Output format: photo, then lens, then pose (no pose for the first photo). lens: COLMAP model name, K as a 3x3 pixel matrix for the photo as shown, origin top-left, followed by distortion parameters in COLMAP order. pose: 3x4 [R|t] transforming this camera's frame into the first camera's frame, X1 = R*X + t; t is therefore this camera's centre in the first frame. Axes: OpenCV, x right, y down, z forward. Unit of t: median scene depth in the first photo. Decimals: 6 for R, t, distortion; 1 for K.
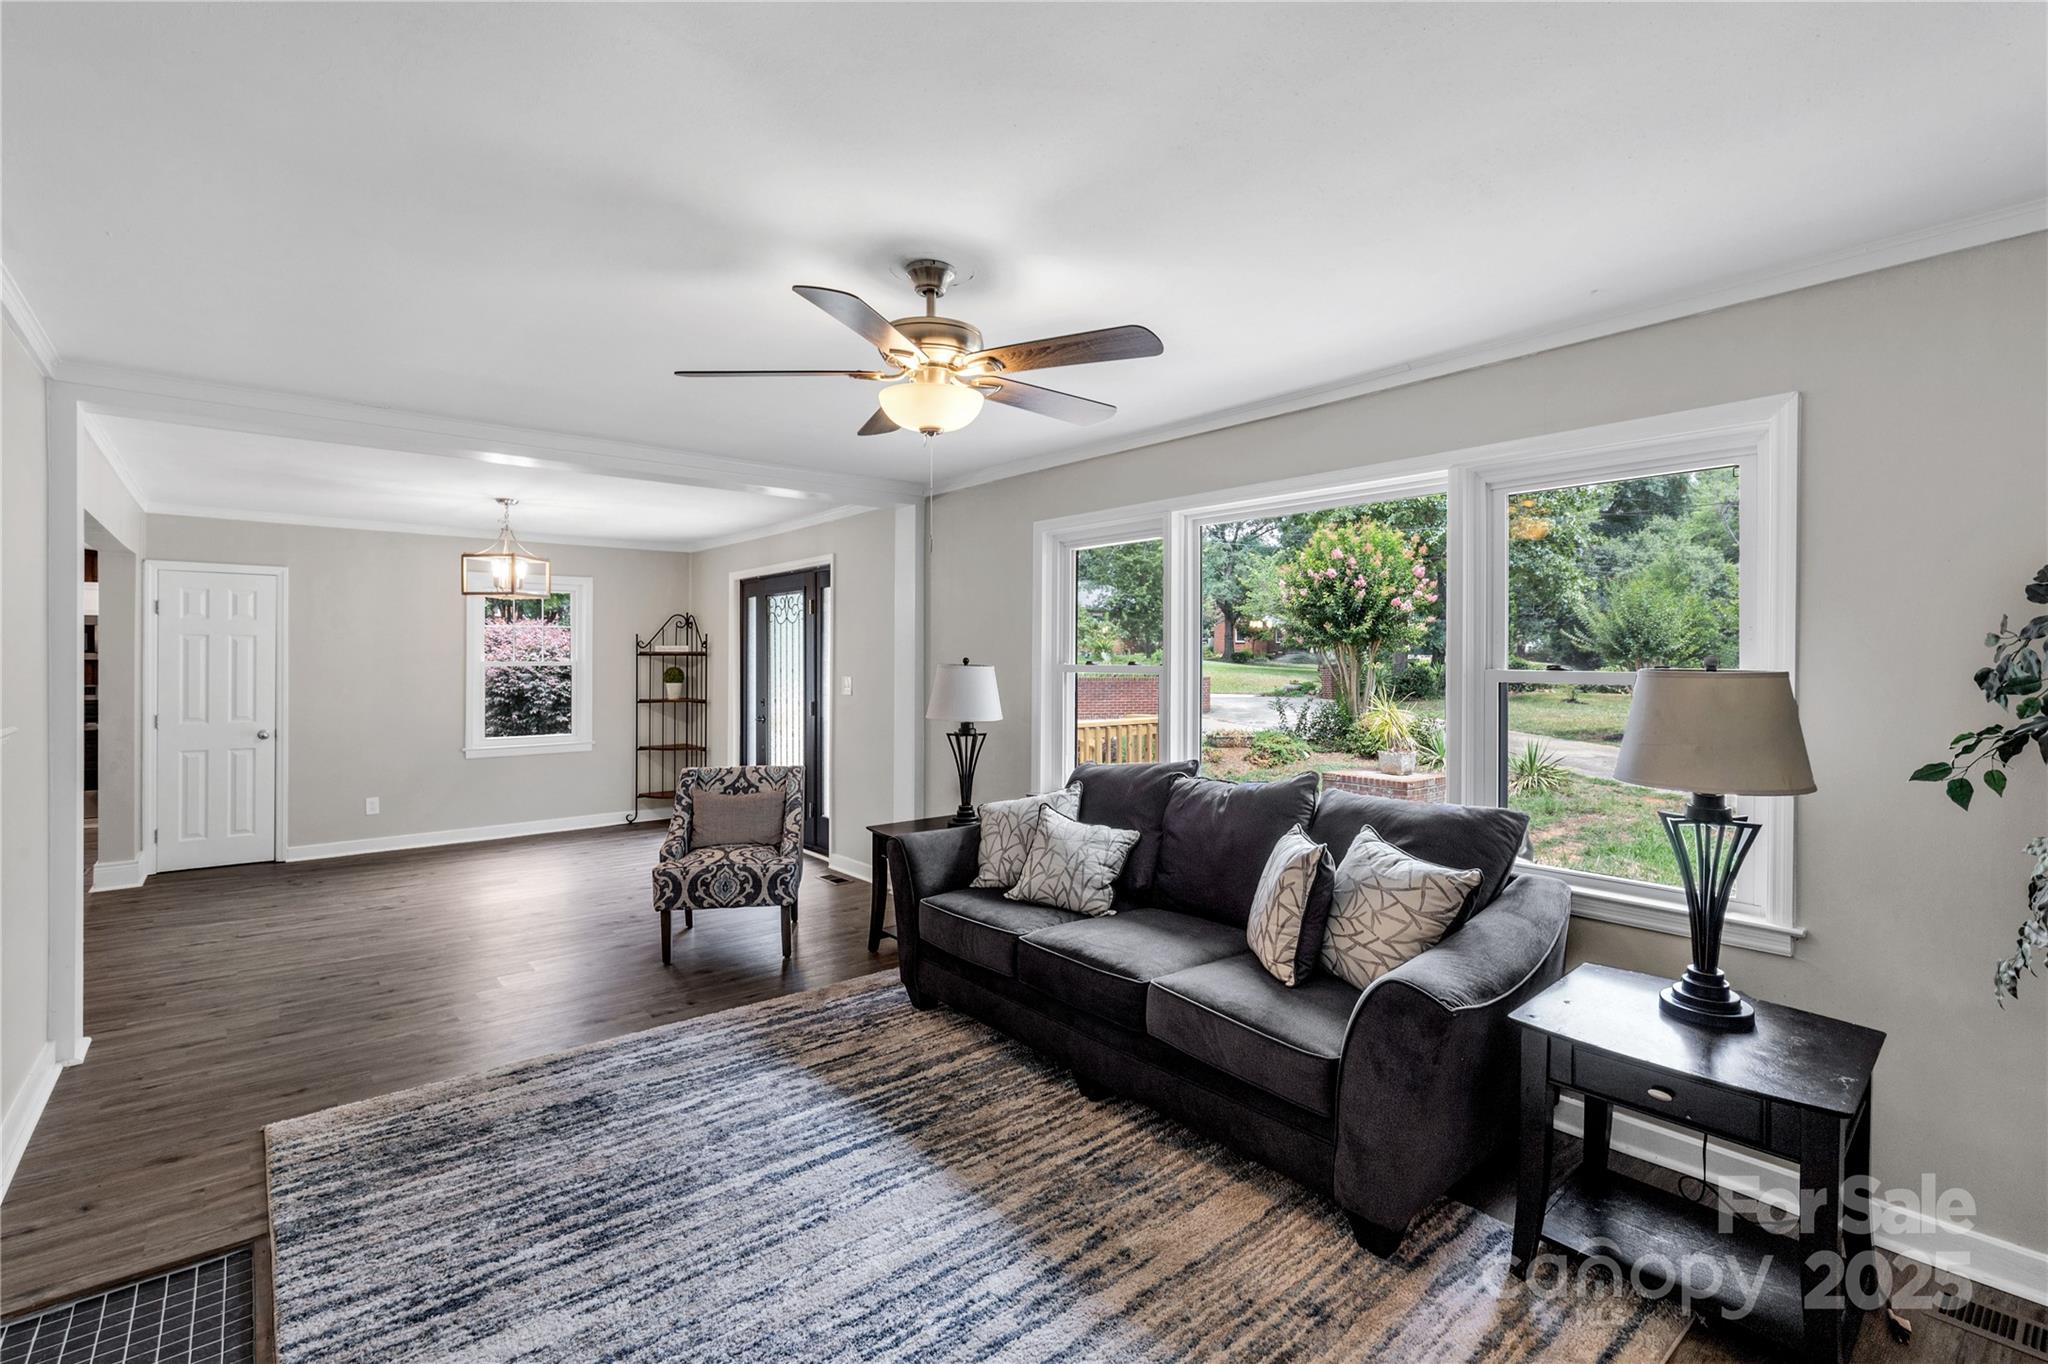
lens RADIAL K [[915.5, 0, 1024.0], [0, 915.5, 682.0], [0, 0, 1]] dist [-0.000360, -0.000437]
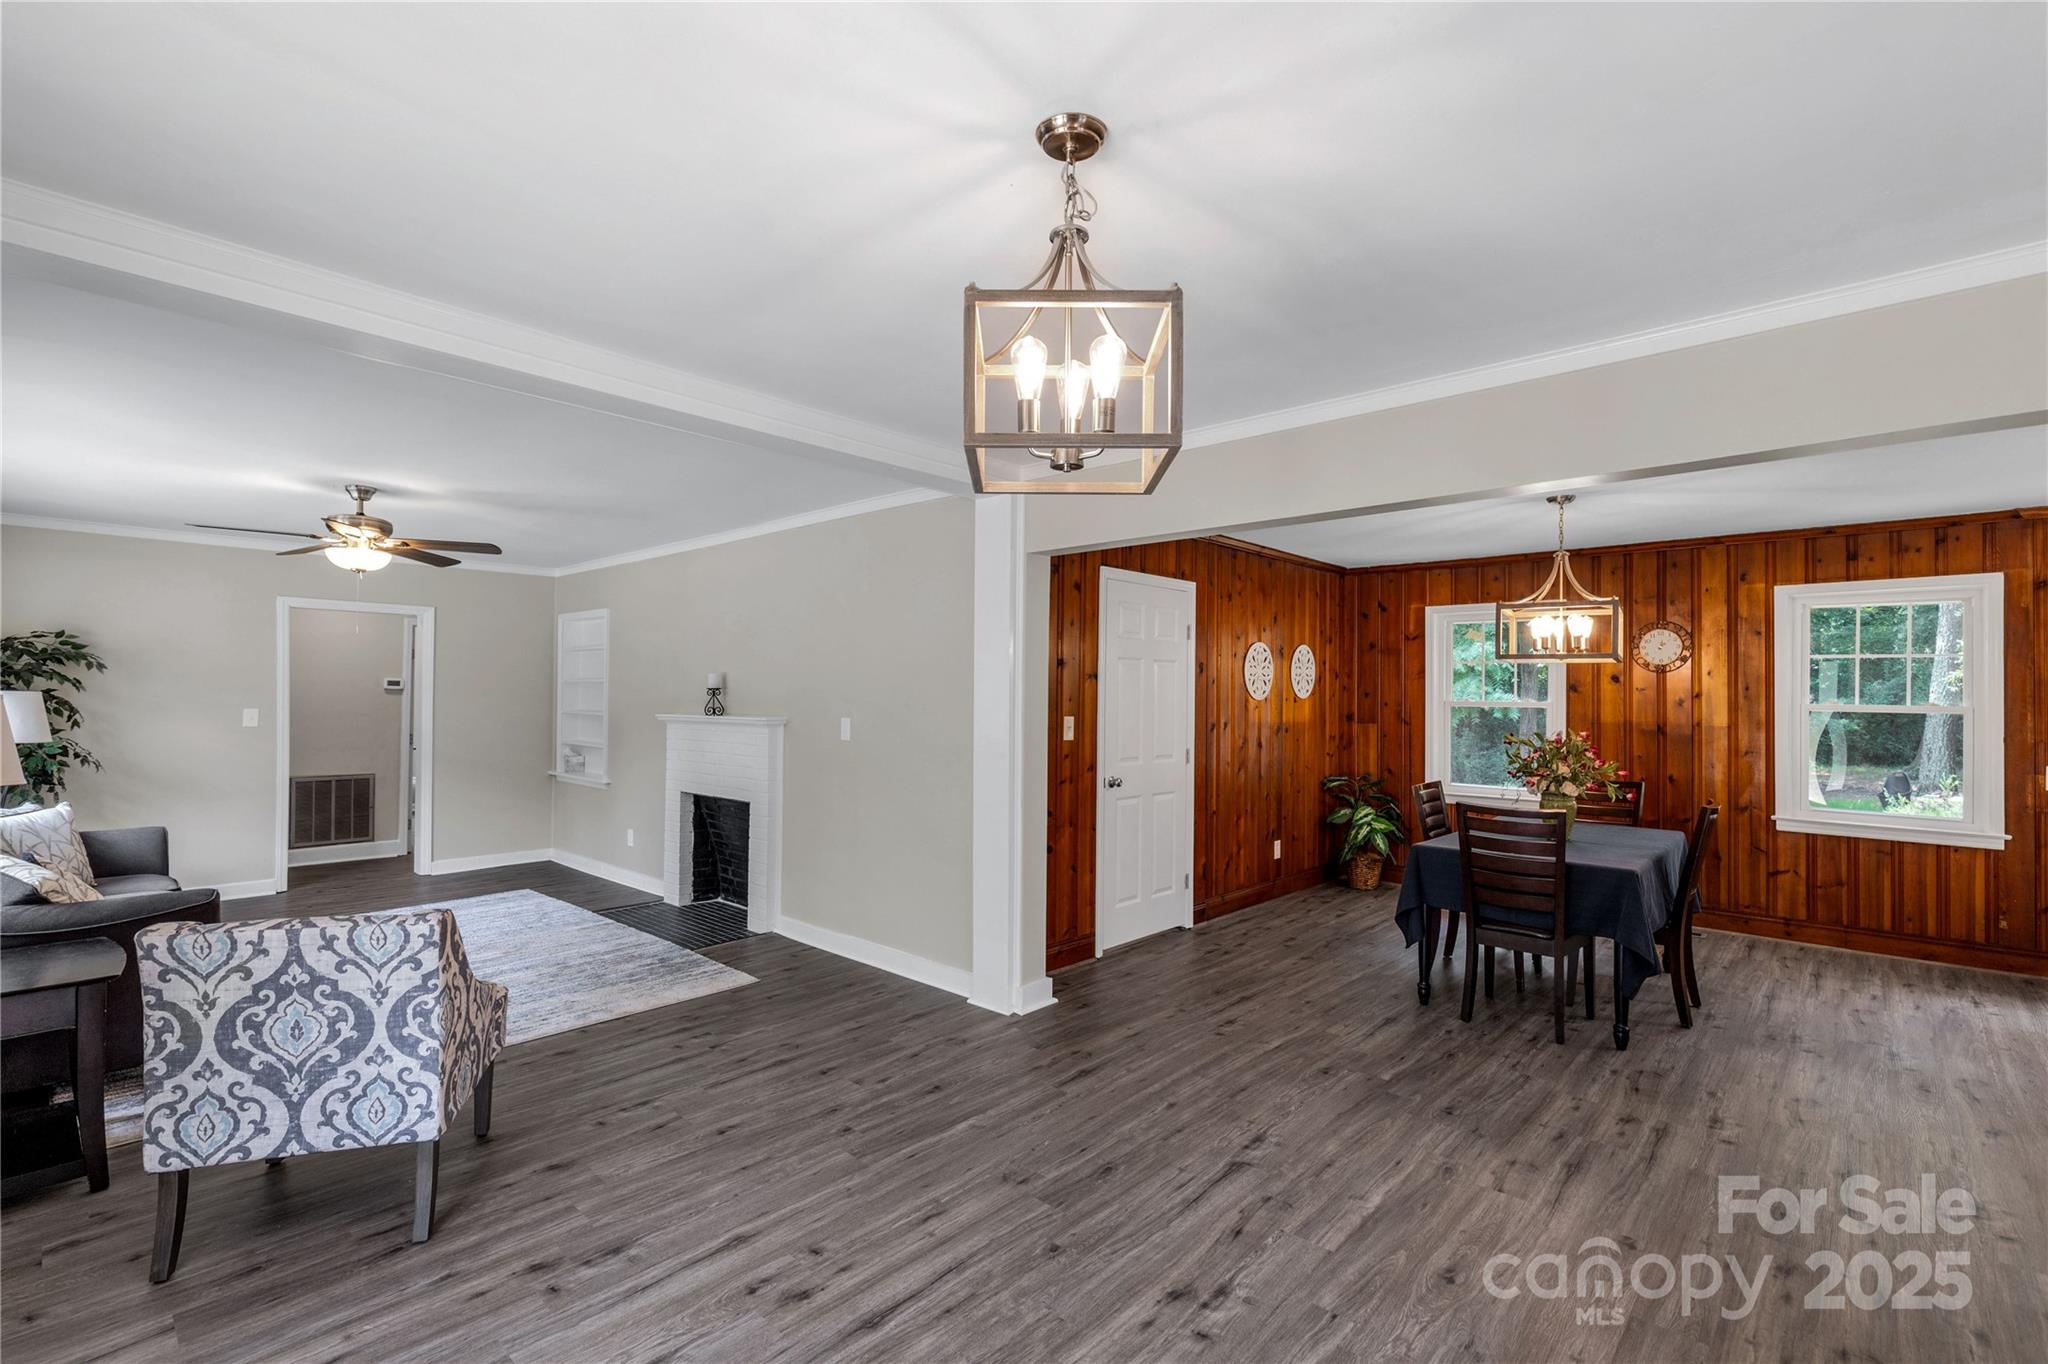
lens RADIAL K [[915.5, 0, 1024.0], [0, 915.5, 682.0], [0, 0, 1]] dist [-0.000360, -0.000437]
pose [[-0.992072, -0.020086, -0.124054, -0.915255], [-0.020188, 0.999796, -0.000438, -0.053879], [0.124037, 0.002069, -0.992275, 2.279111]]
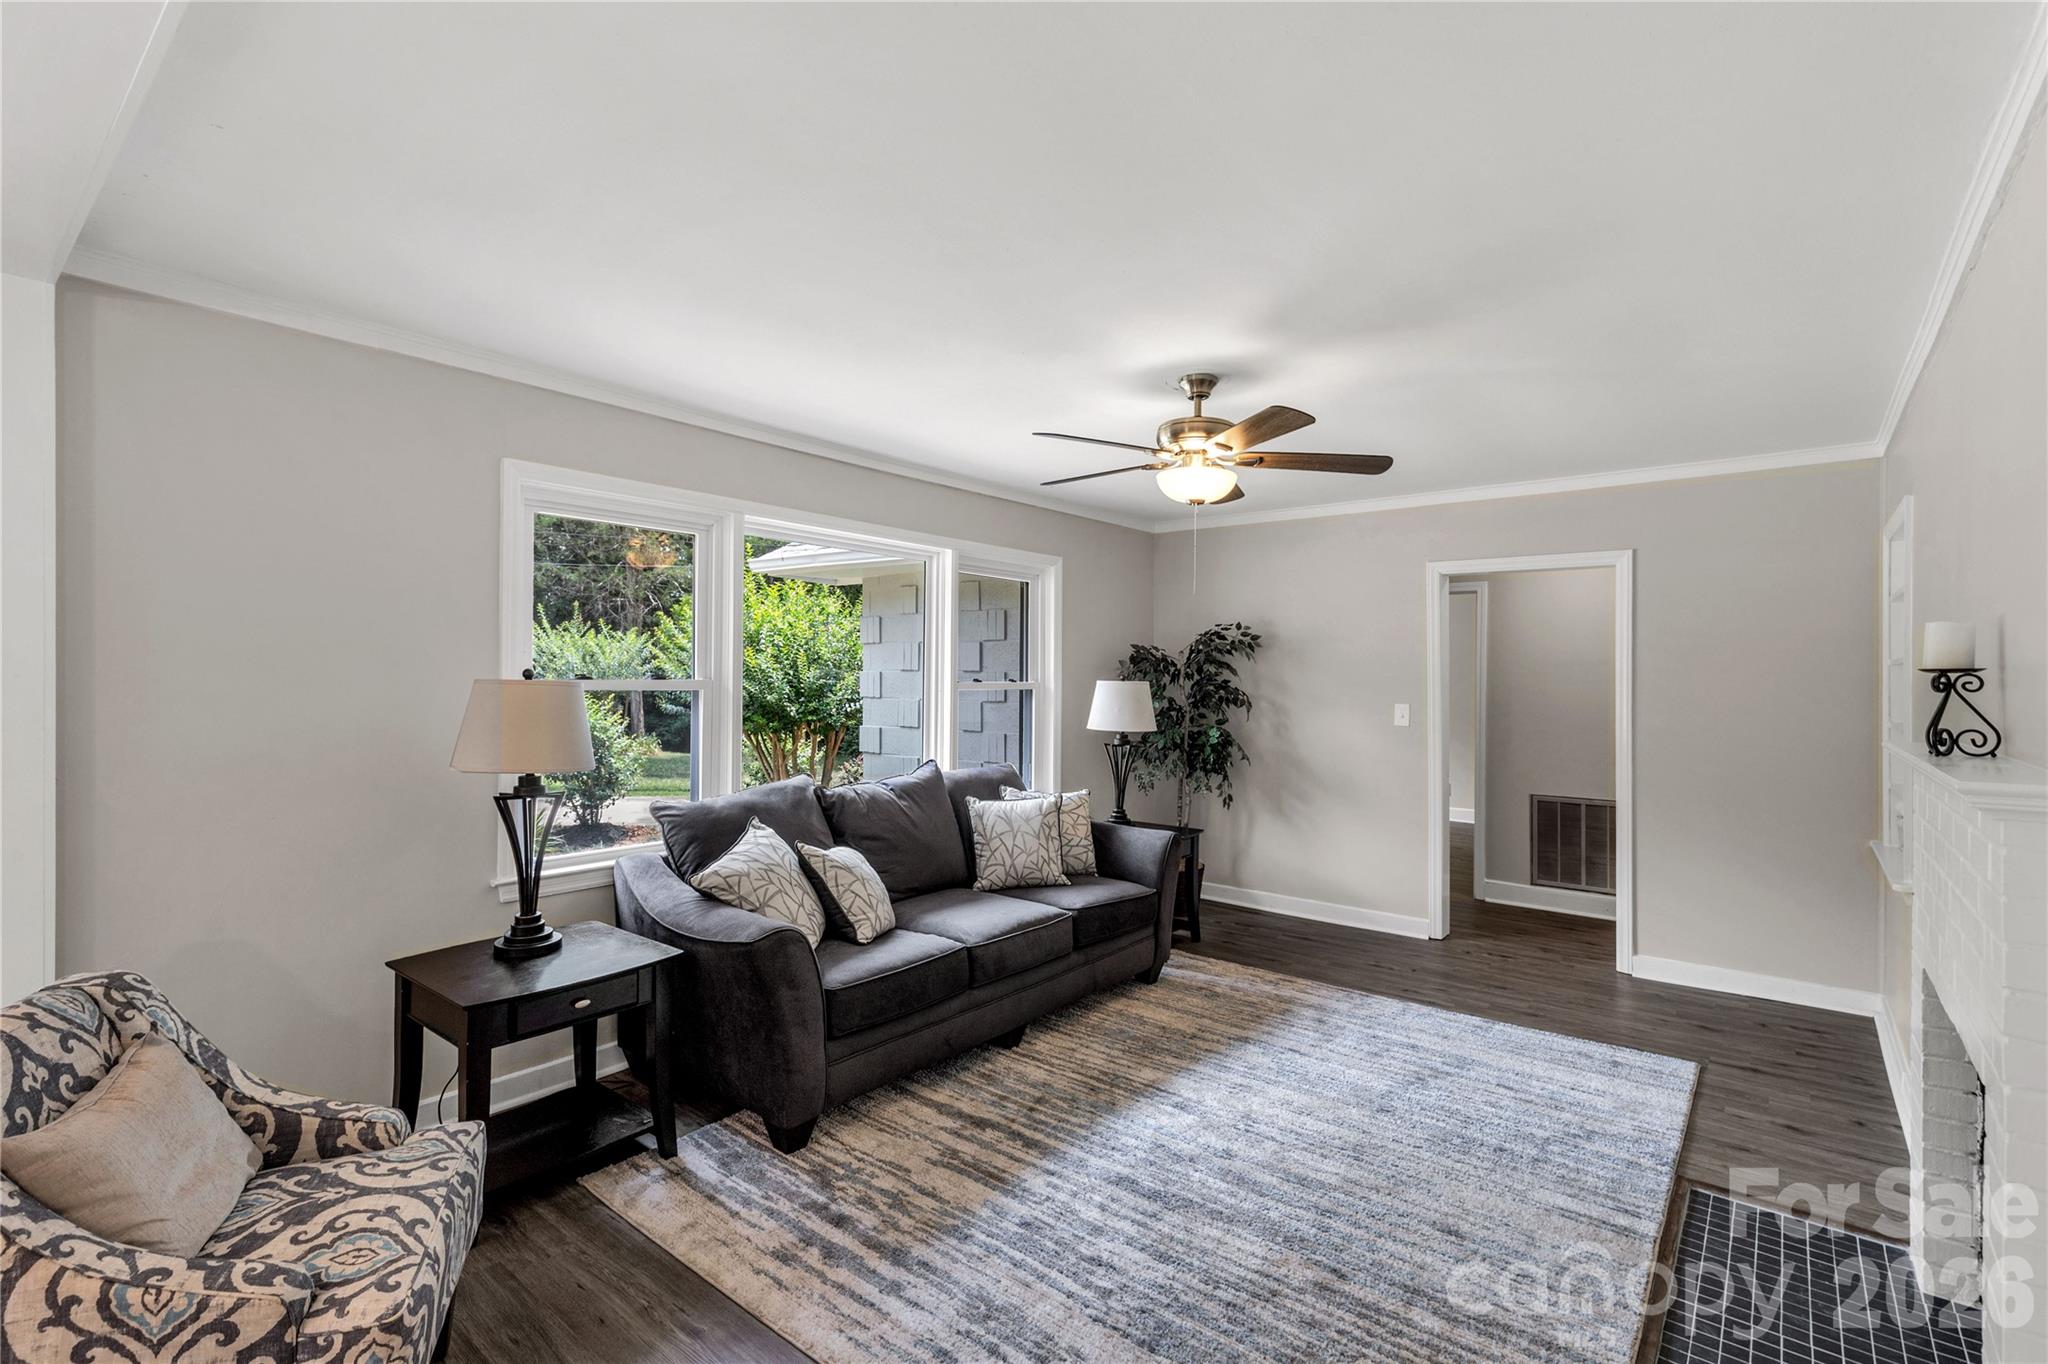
lens RADIAL K [[915.5, 0, 1024.0], [0, 915.5, 682.0], [0, 0, 1]] dist [-0.000360, -0.000437]
pose [[-0.171205, -0.017968, 0.985072, -0.985031], [0.002526, 0.999822, 0.018676, -0.034519], [-0.985232, 0.005686, -0.171129, 1.075936]]
